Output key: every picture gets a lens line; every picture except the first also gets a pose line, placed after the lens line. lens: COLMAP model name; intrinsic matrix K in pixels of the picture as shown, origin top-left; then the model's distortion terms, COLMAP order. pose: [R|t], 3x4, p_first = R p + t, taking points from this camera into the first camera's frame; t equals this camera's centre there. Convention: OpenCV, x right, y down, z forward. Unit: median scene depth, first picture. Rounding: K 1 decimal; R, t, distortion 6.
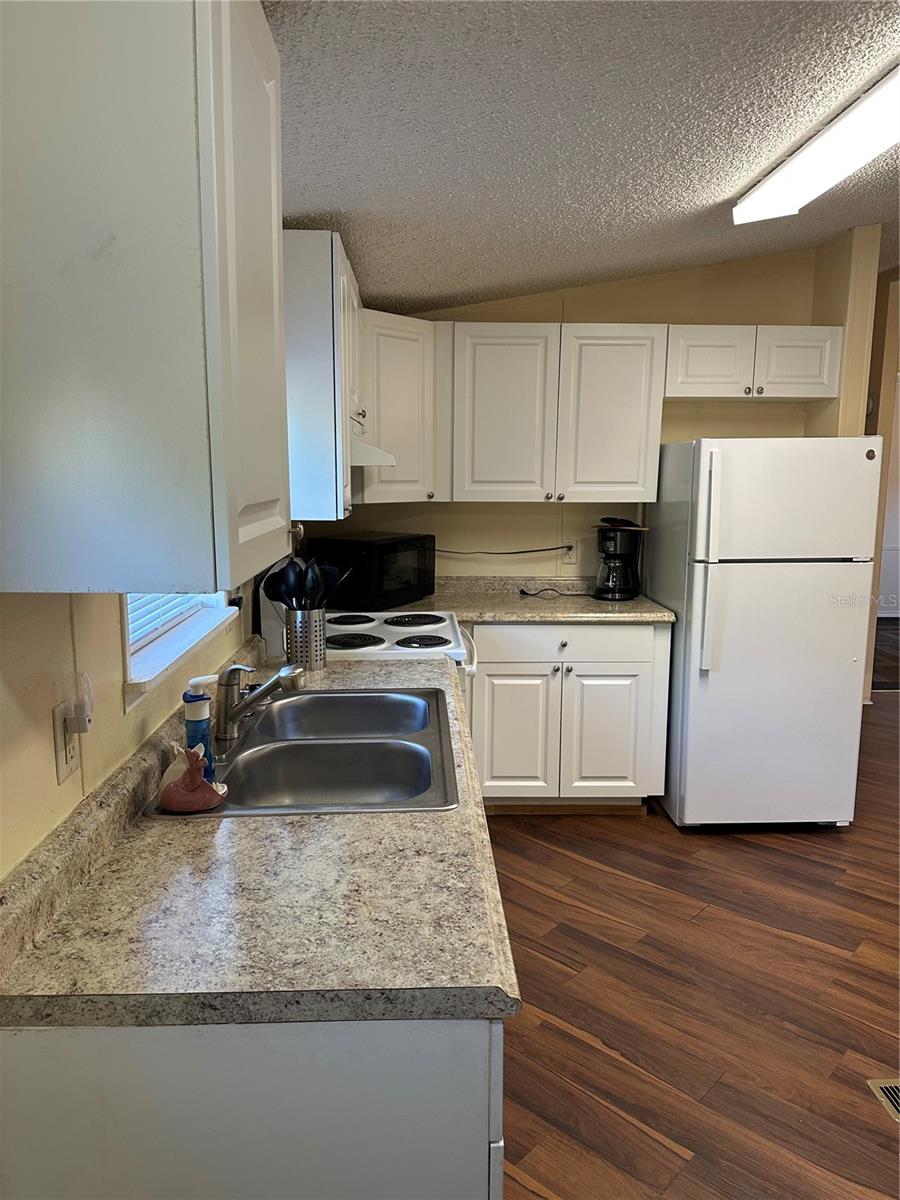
lens RADIAL K [[831.2, 0, 450.0], [0, 831.2, 600.0], [0, 0, 1]] dist [0.104295, -0.155051]
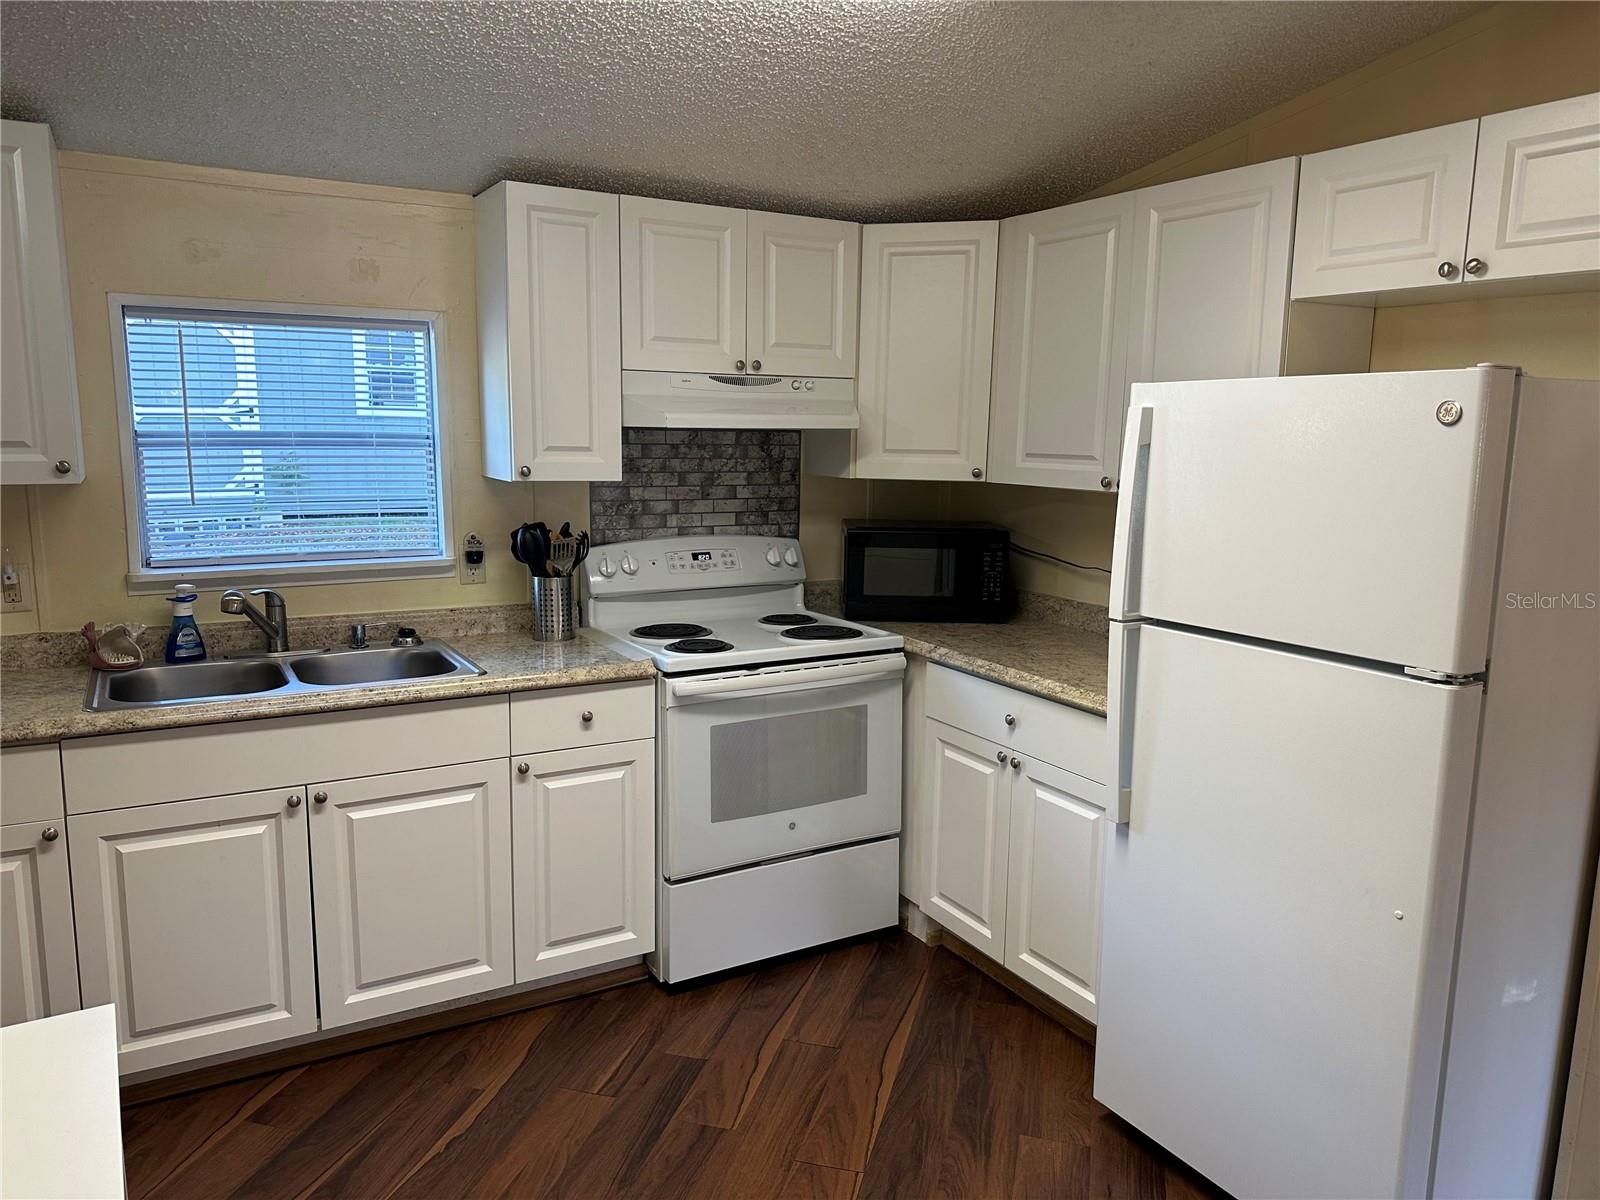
lens RADIAL K [[1108.3, 0, 800.0], [0, 1108.3, 600.0], [0, 0, 1]] dist [0.104295, -0.155051]
pose [[0.473252, 0.141495, -0.869490, 0.774457], [-0.150759, 0.985464, 0.078311, -0.076312], [0.867931, 0.094022, 0.487704, 0.456150]]
